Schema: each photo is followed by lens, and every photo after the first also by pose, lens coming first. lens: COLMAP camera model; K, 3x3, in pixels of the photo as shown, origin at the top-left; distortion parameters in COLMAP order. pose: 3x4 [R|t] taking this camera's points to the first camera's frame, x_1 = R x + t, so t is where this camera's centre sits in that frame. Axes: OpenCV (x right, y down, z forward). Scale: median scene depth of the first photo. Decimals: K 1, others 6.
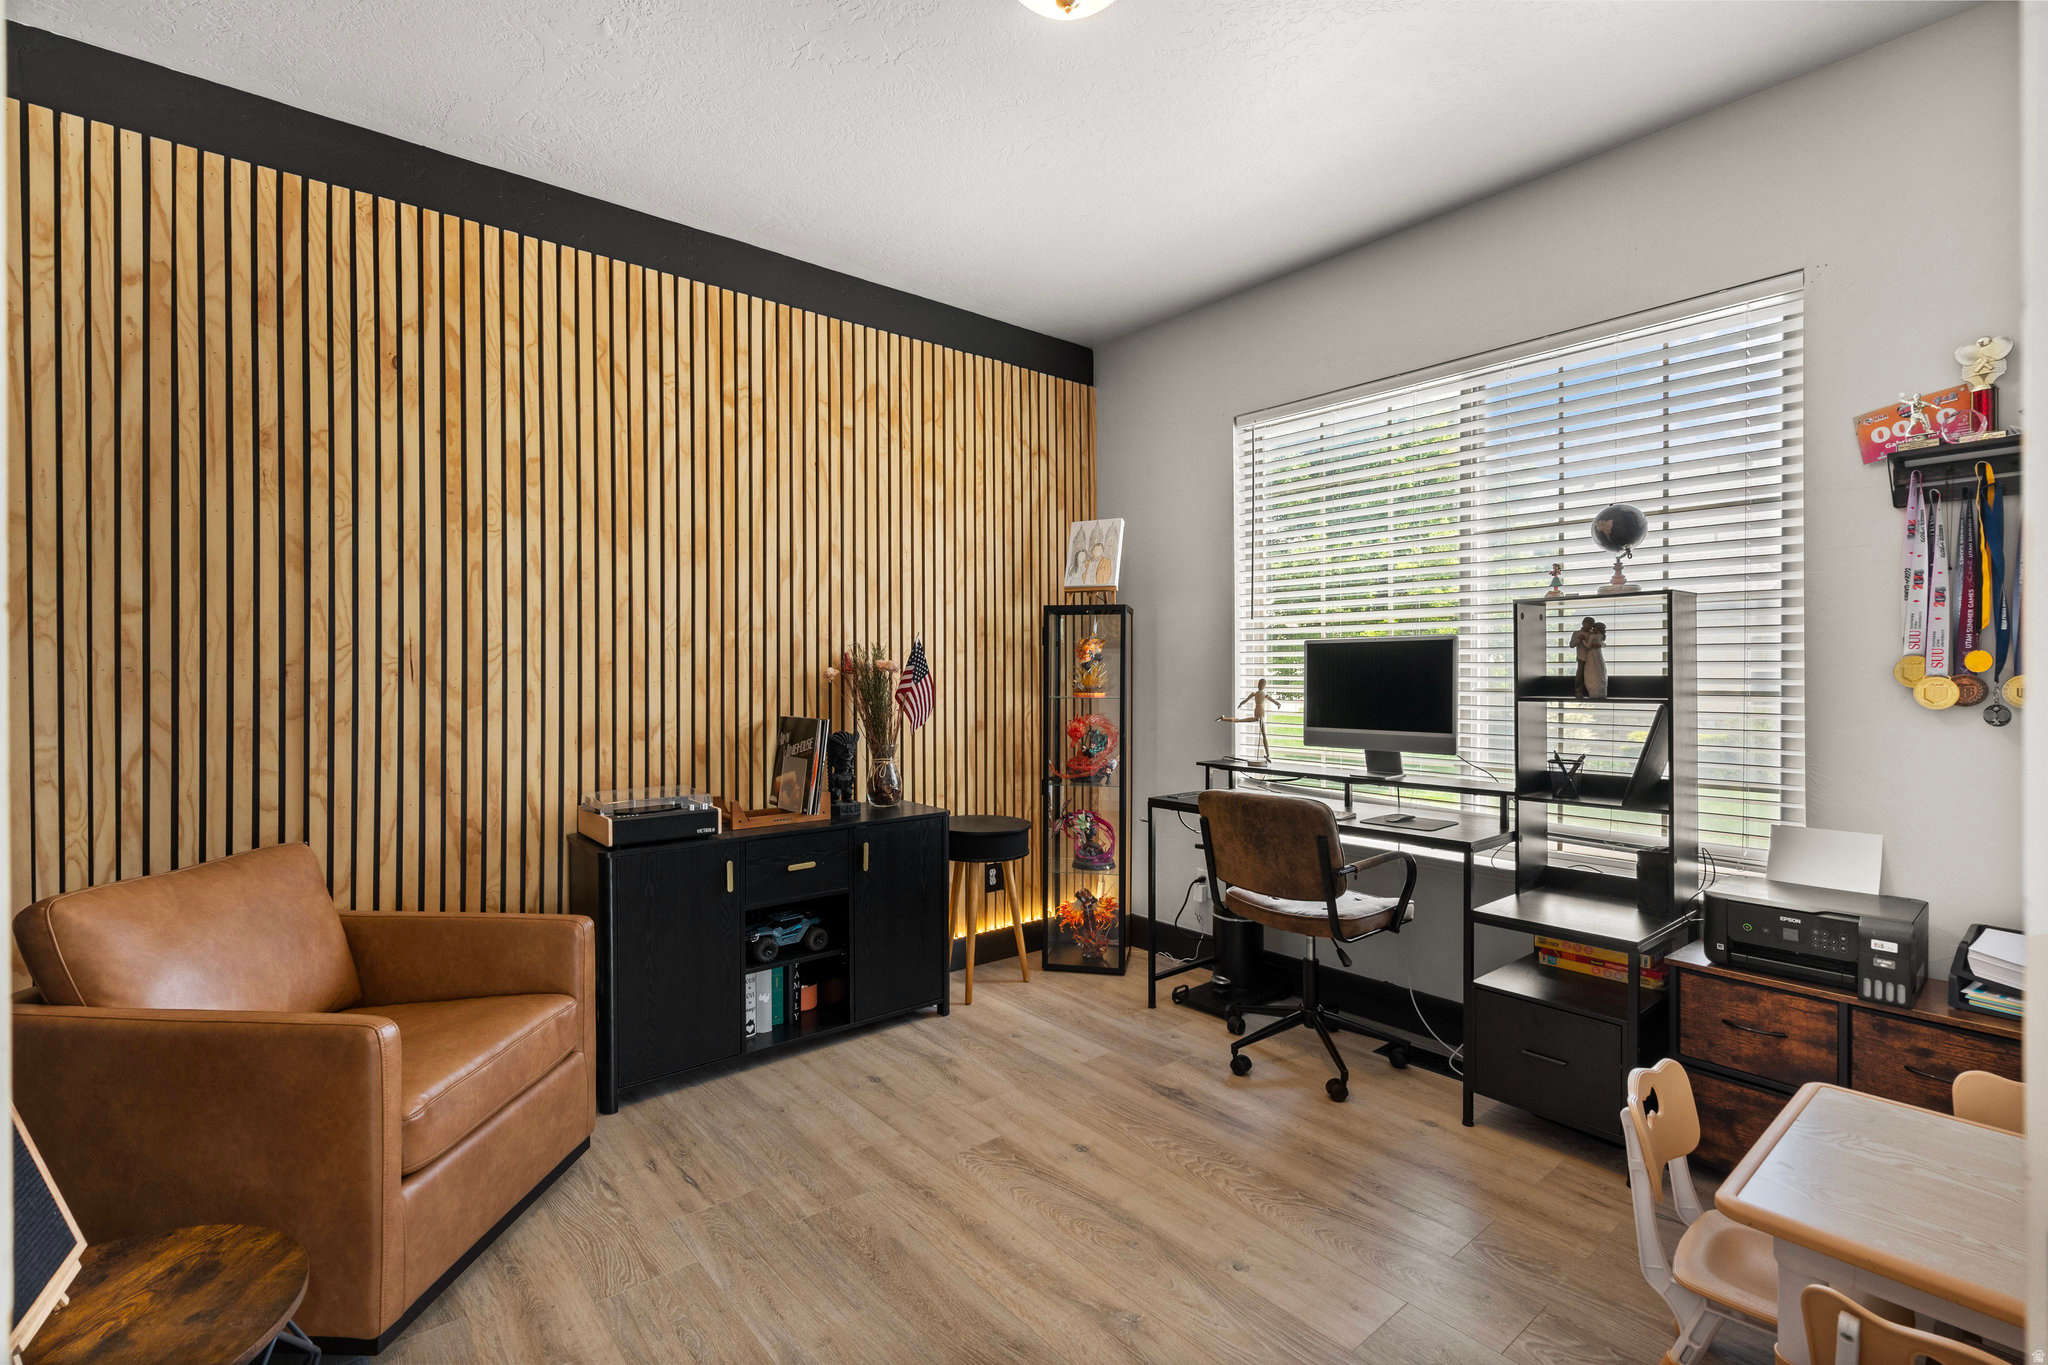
lens RADIAL K [[922.1, 0, 1019.4], [0, 922.1, 665.4], [0, 0, 1]] dist [-0.016610, 0.000076]
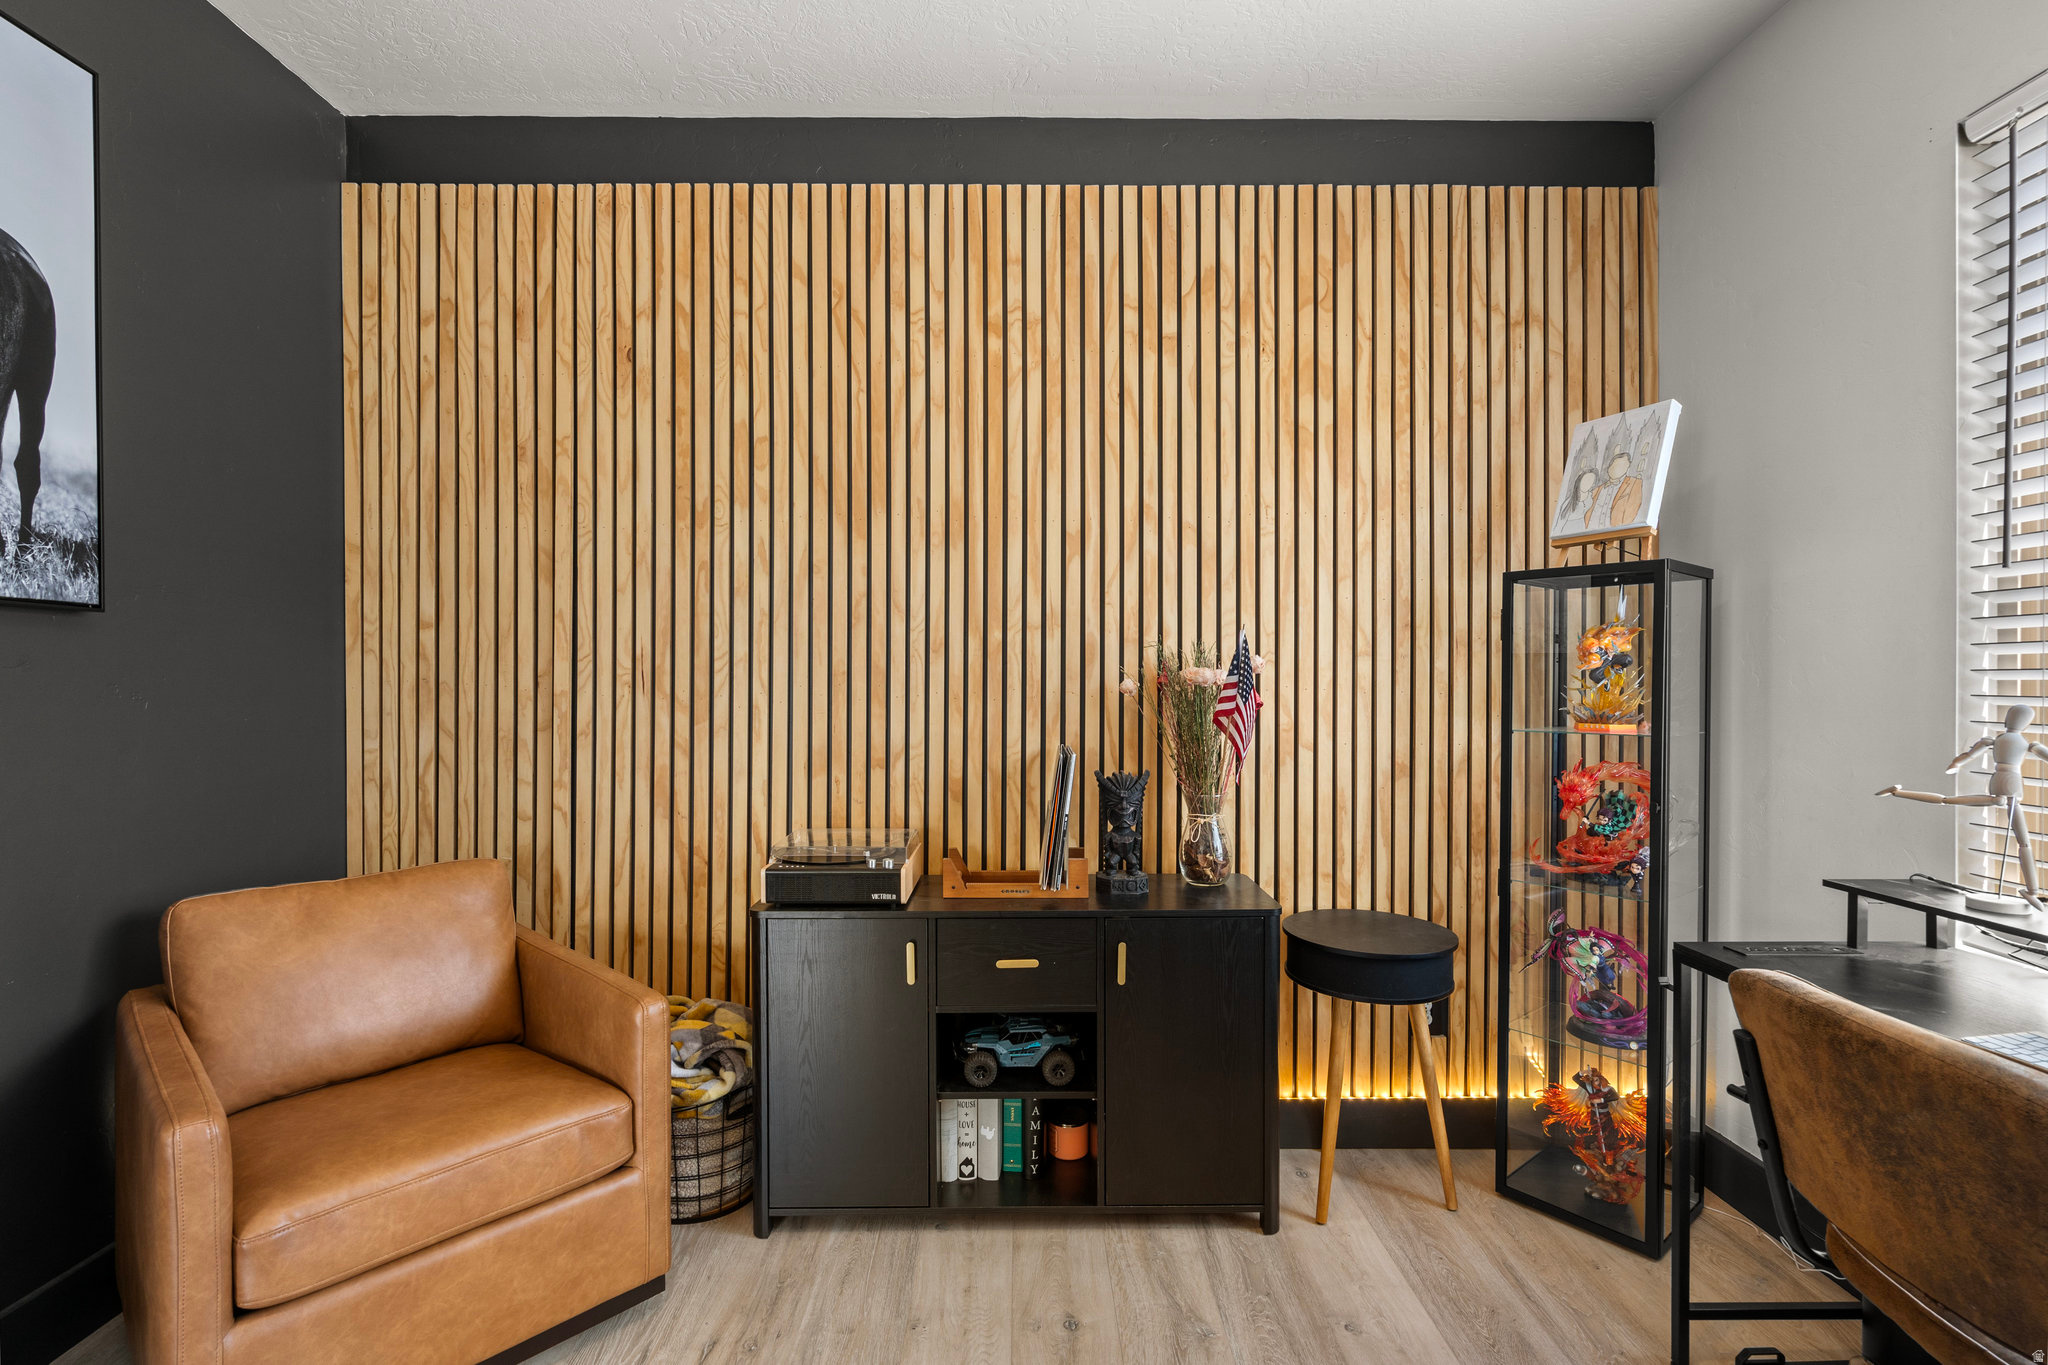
lens RADIAL K [[928.2, 0, 1024.0], [0, 928.2, 682.5], [0, 0, 1]] dist [-0.009311, 0.000282]
pose [[0.775292, 0.003253, -0.631595, 0.194550], [0.001551, 0.999974, 0.007054, 0.000106], [0.631601, -0.006448, 0.775266, 0.424879]]
